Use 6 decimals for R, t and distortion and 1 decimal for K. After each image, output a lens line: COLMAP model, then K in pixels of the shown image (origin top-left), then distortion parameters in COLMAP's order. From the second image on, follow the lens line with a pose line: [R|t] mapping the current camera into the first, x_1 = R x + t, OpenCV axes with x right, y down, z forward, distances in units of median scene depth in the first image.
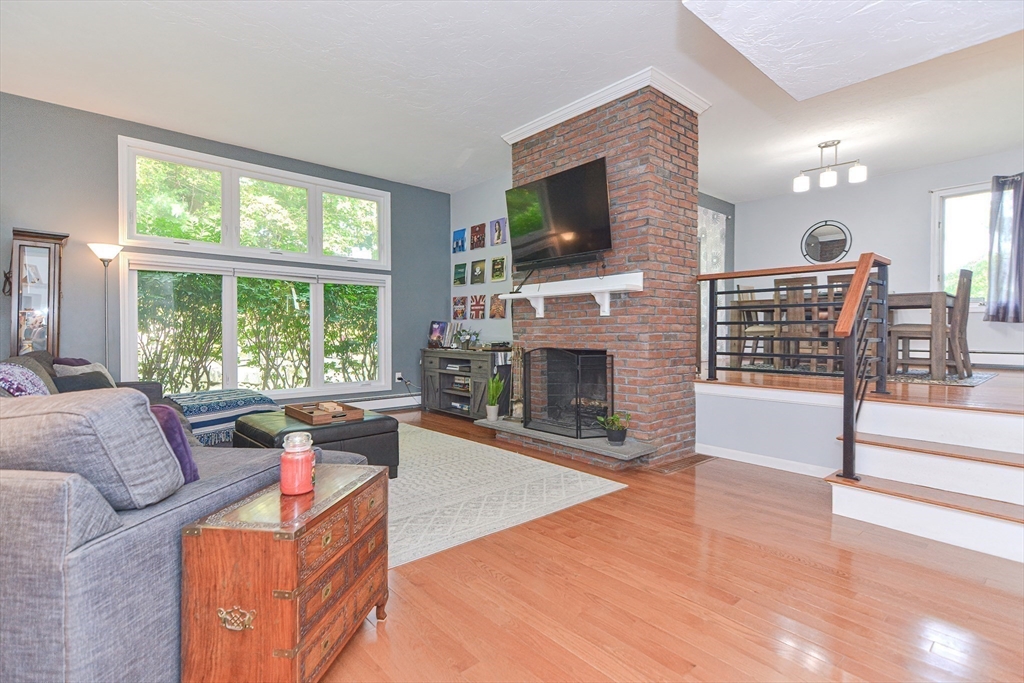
lens RADIAL K [[486.6, 0, 519.2], [0, 486.6, 337.3], [0, 0, 1]] dist [0.016243, -0.006337]
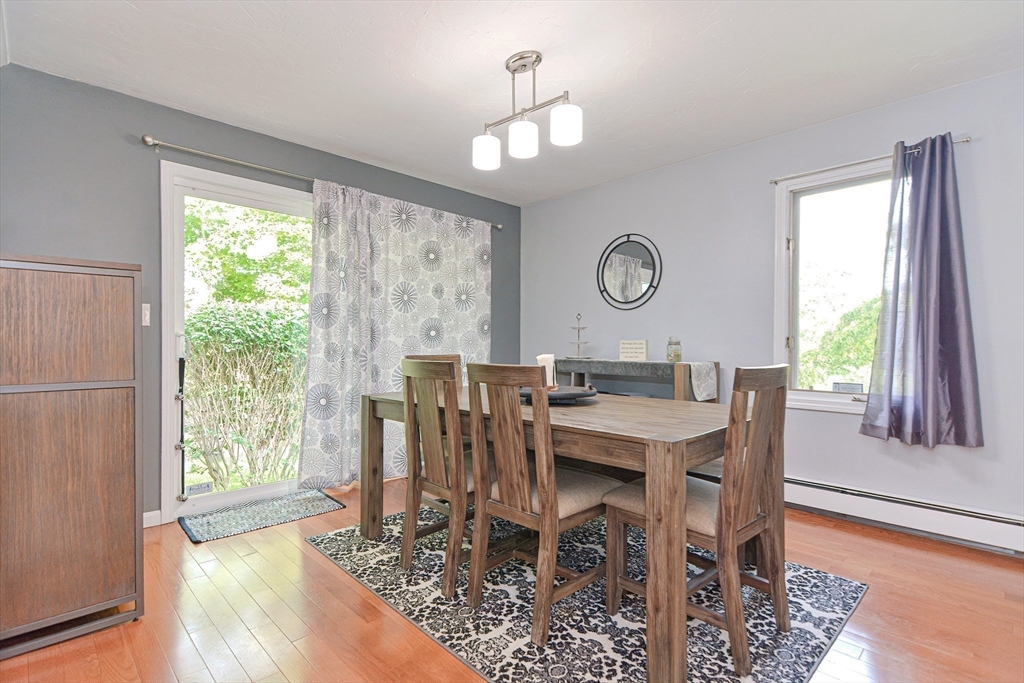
lens RADIAL K [[486.6, 0, 516.2], [0, 486.6, 345.7], [0, 0, 1]] dist [0.016243, -0.006337]
pose [[0.998513, 0.001404, 0.054489, 0.530193], [-0.000645, 0.999903, -0.013949, -0.109602], [-0.054504, 0.013893, 0.998417, 0.483627]]
